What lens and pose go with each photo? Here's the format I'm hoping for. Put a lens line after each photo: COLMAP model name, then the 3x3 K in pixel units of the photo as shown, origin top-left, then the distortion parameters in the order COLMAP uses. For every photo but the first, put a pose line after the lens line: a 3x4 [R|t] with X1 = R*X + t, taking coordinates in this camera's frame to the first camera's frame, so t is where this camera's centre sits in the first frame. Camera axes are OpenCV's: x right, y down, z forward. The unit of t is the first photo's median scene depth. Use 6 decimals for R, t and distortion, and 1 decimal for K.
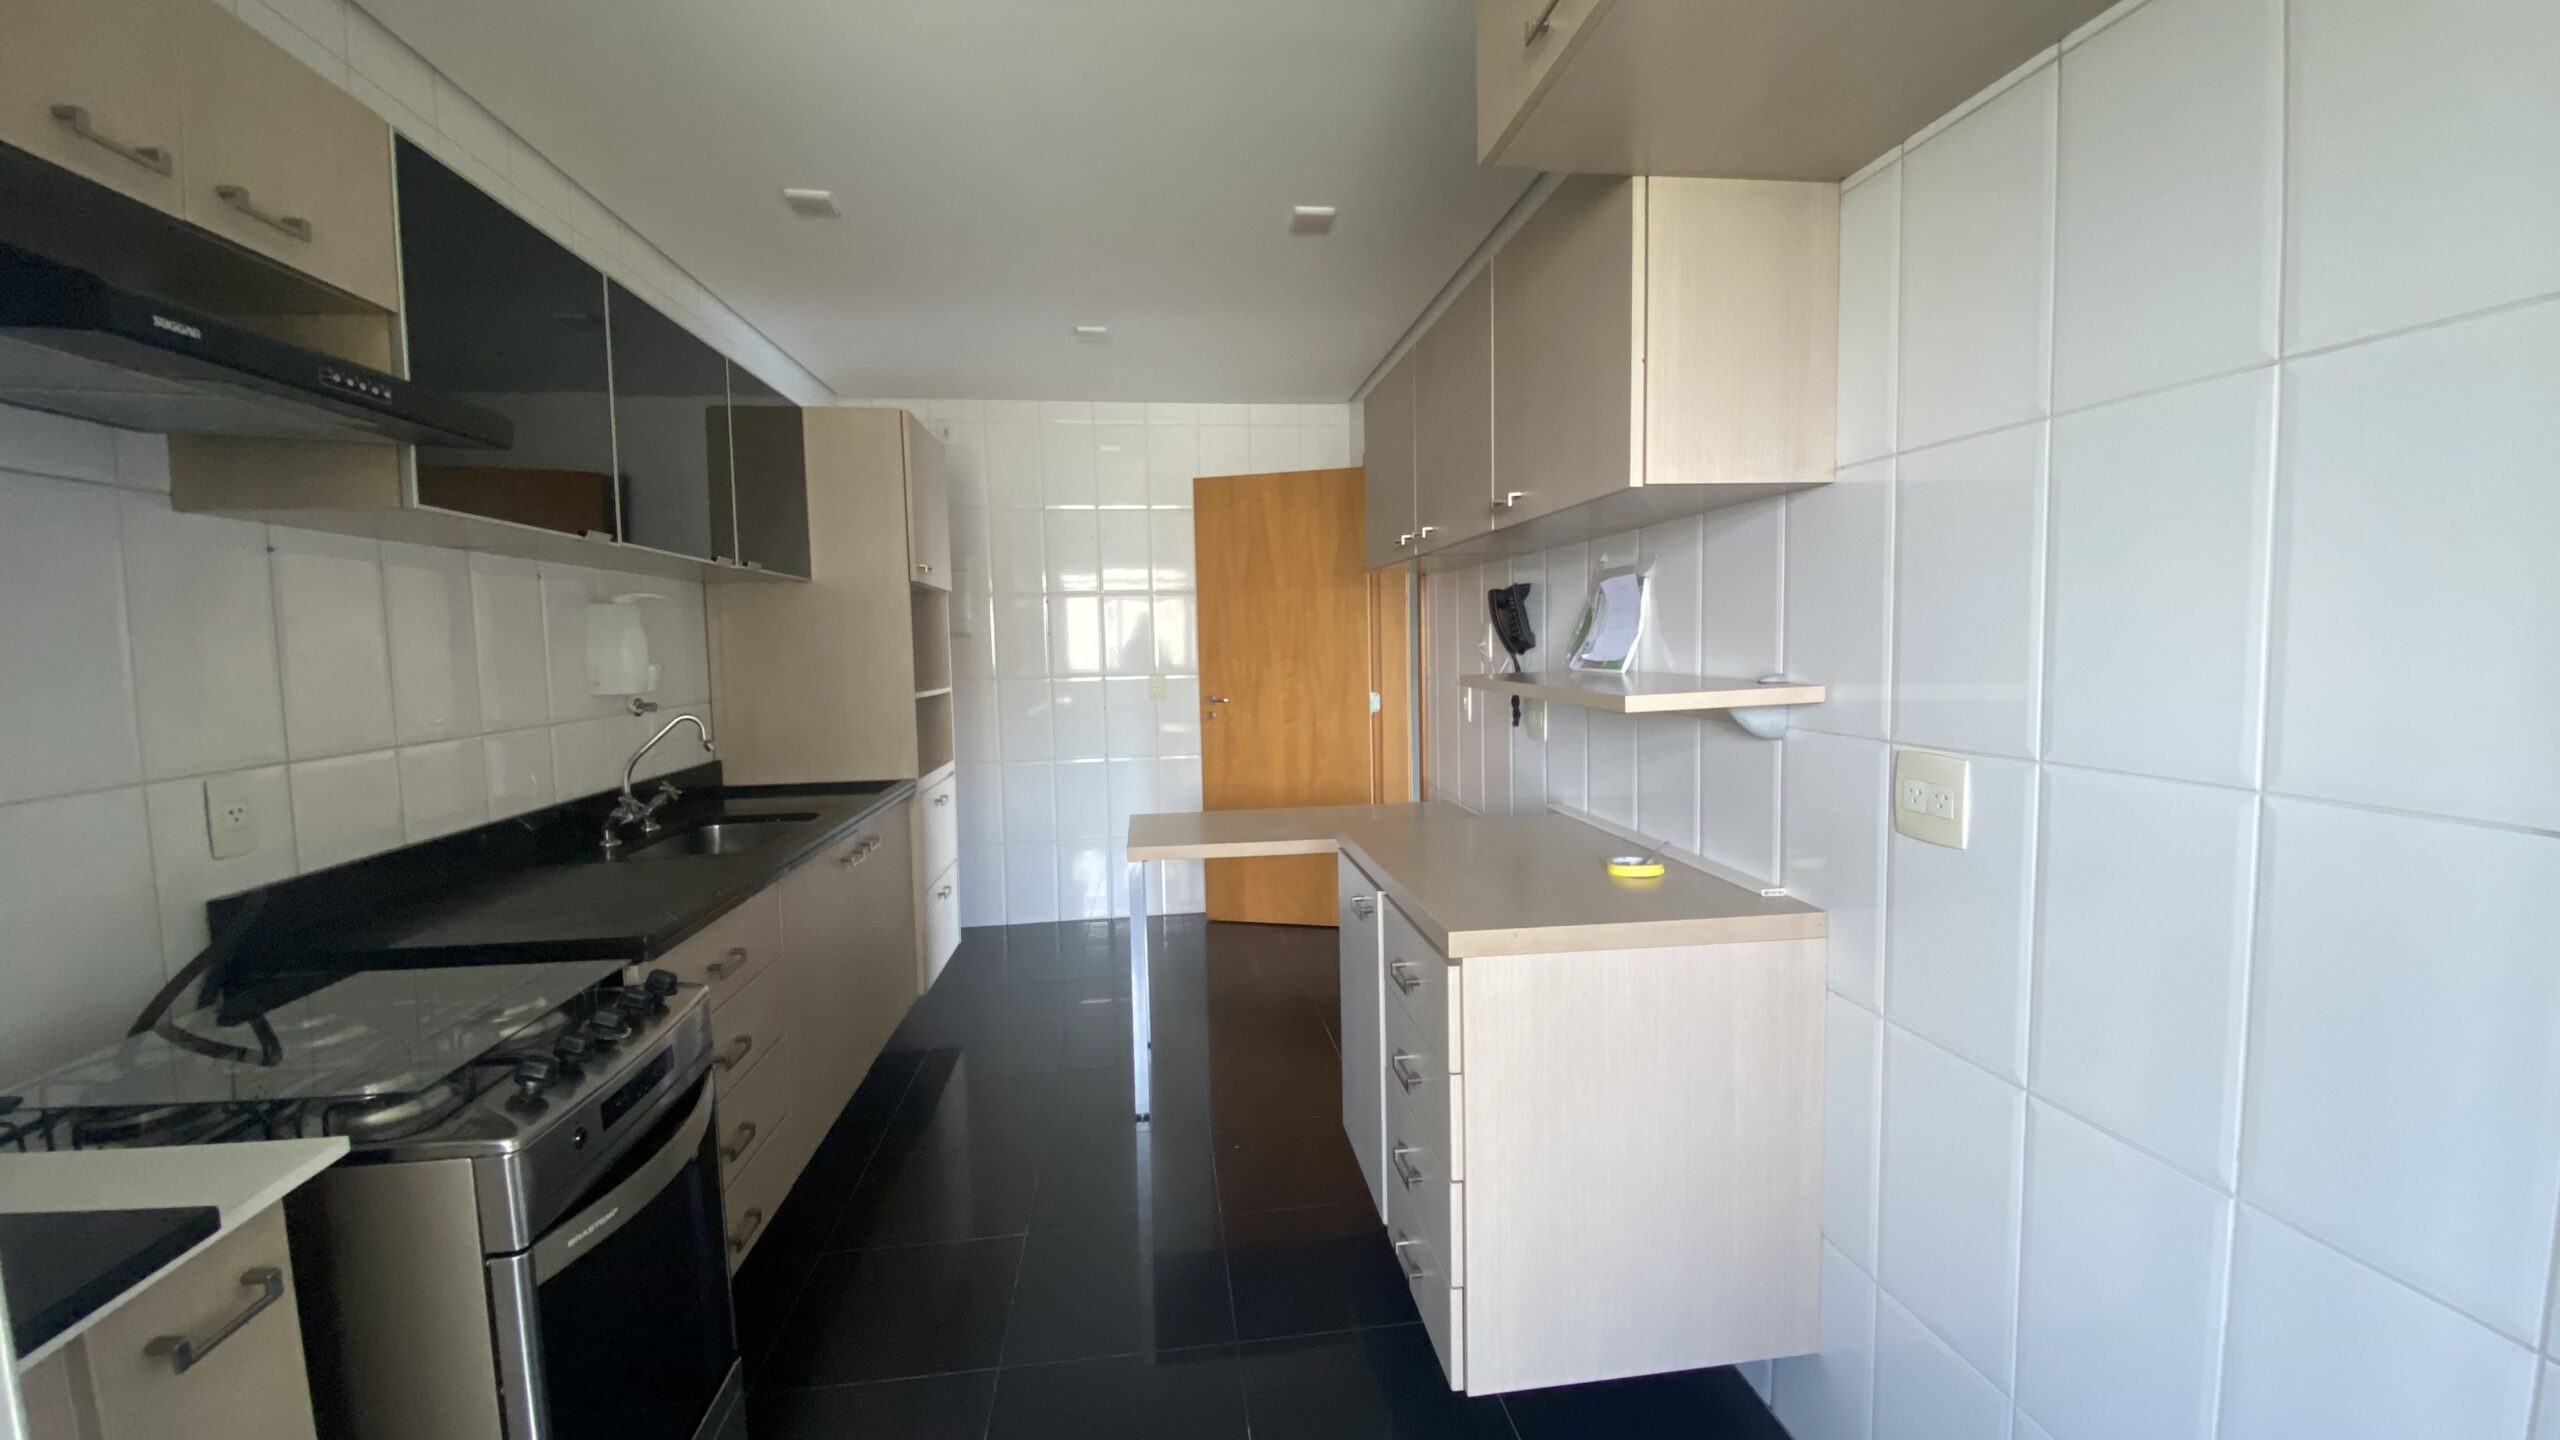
lens RADIAL K [[1032.1, 0, 1282.3], [0, 1032.1, 711.3], [0, 0, 1]] dist [0.034810, -0.030003]
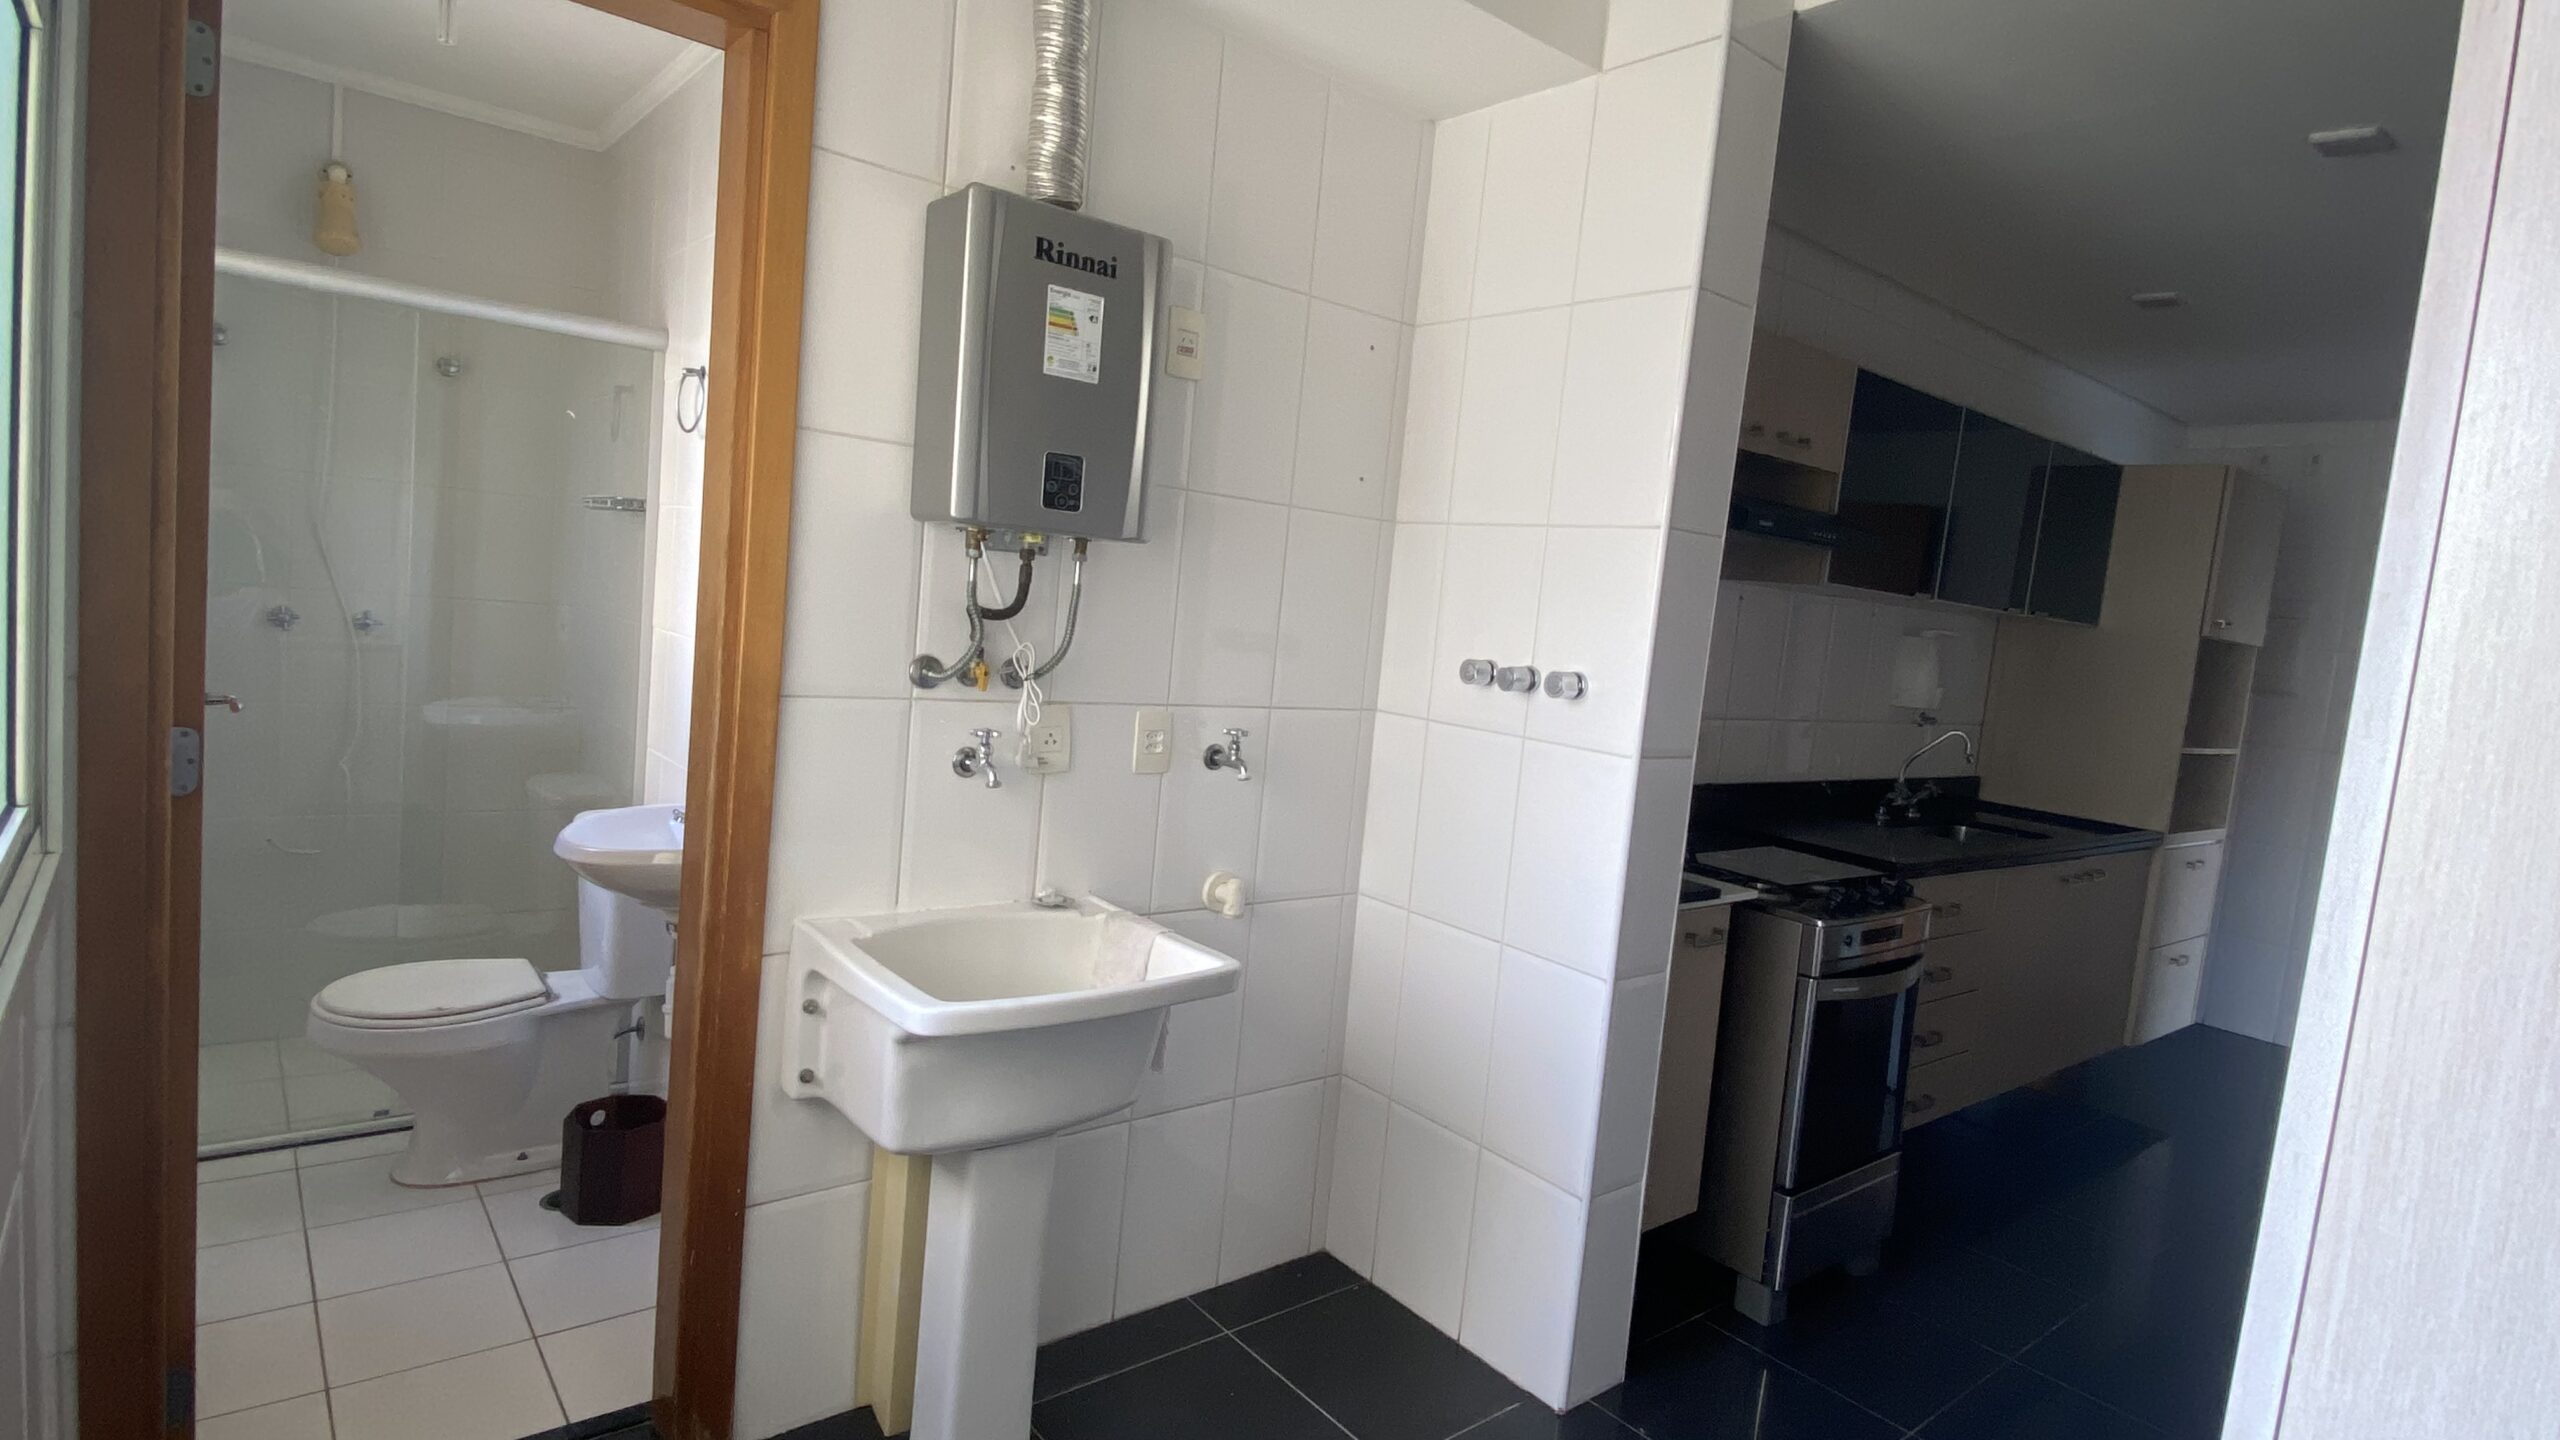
lens RADIAL K [[1315.5, 0, 1276.1], [0, 1315.5, 711.7], [0, 0, 1]] dist [0.042146, -0.051509]
pose [[0.524153, 0.149891, -0.838329, 0.347927], [-0.167297, 0.983331, 0.071217, 0.004315], [0.835030, 0.102921, 0.540492, -0.576406]]
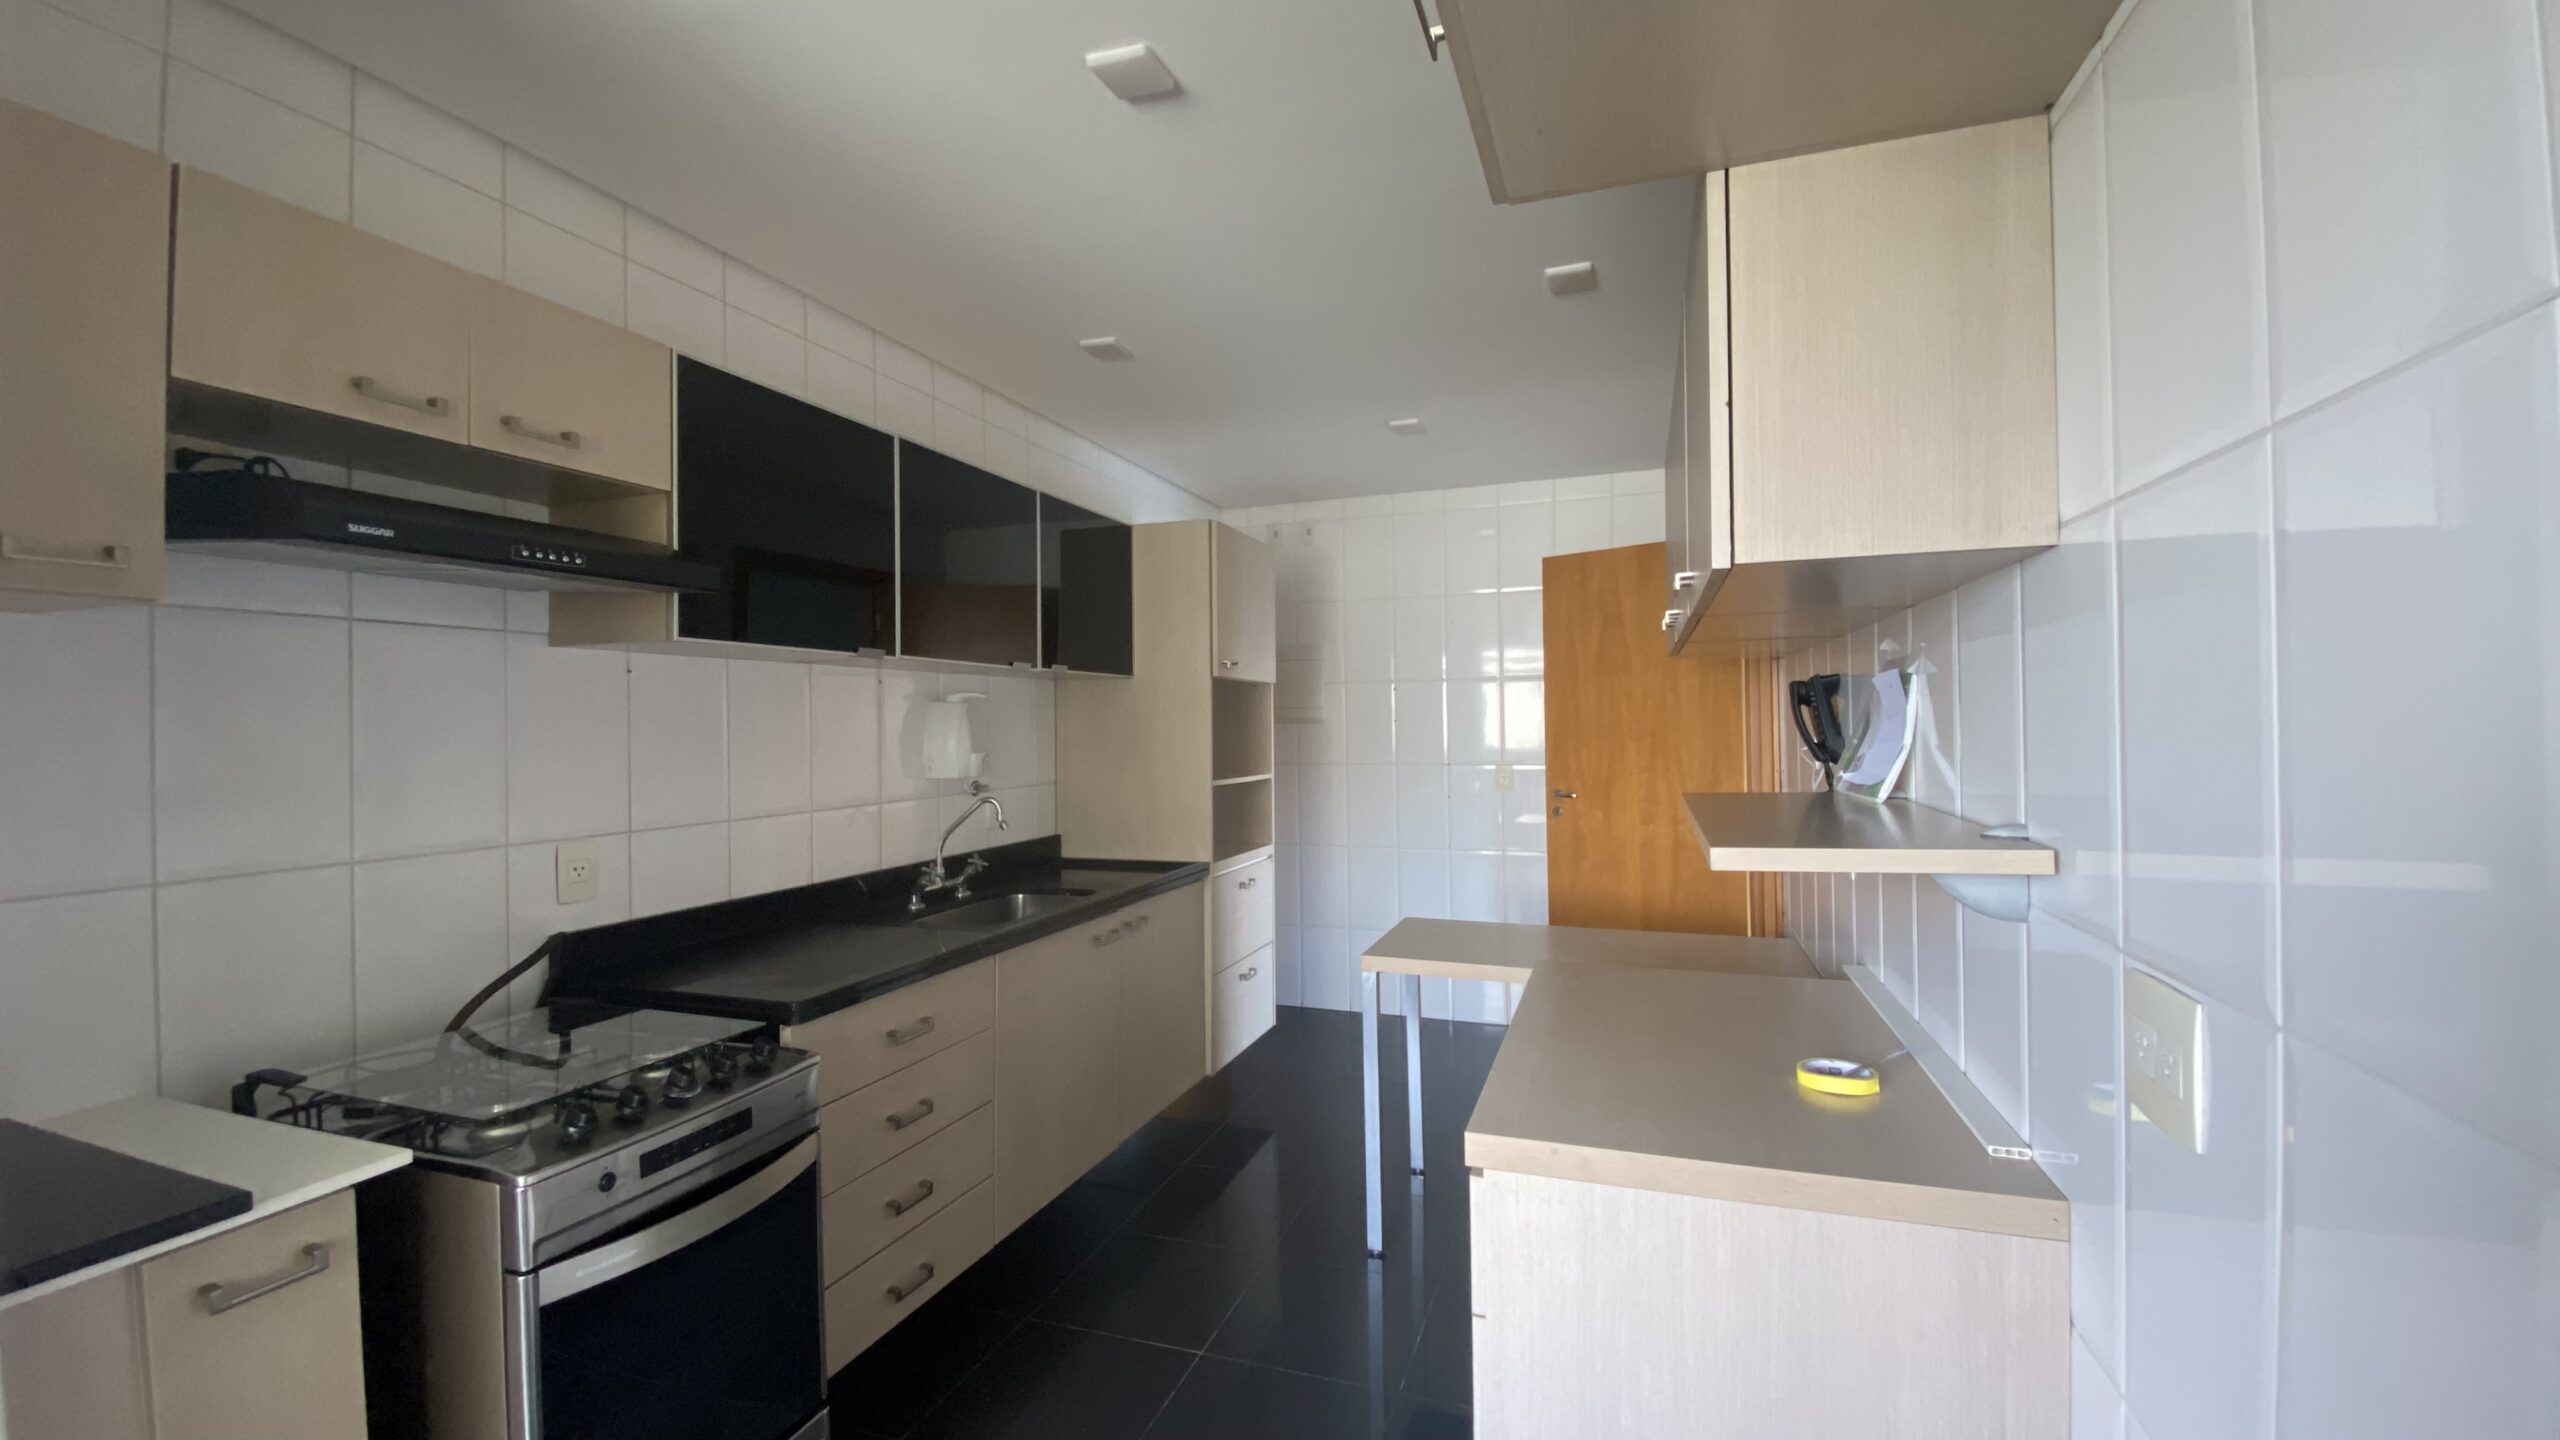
lens RADIAL K [[1032.1, 0, 1282.3], [0, 1032.1, 711.3], [0, 0, 1]] dist [0.034810, -0.030003]
pose [[0.892412, 0.005214, -0.451191, 0.255807], [-0.037688, 0.997300, -0.063019, -0.035201], [0.449645, 0.073243, 0.890199, 0.126845]]
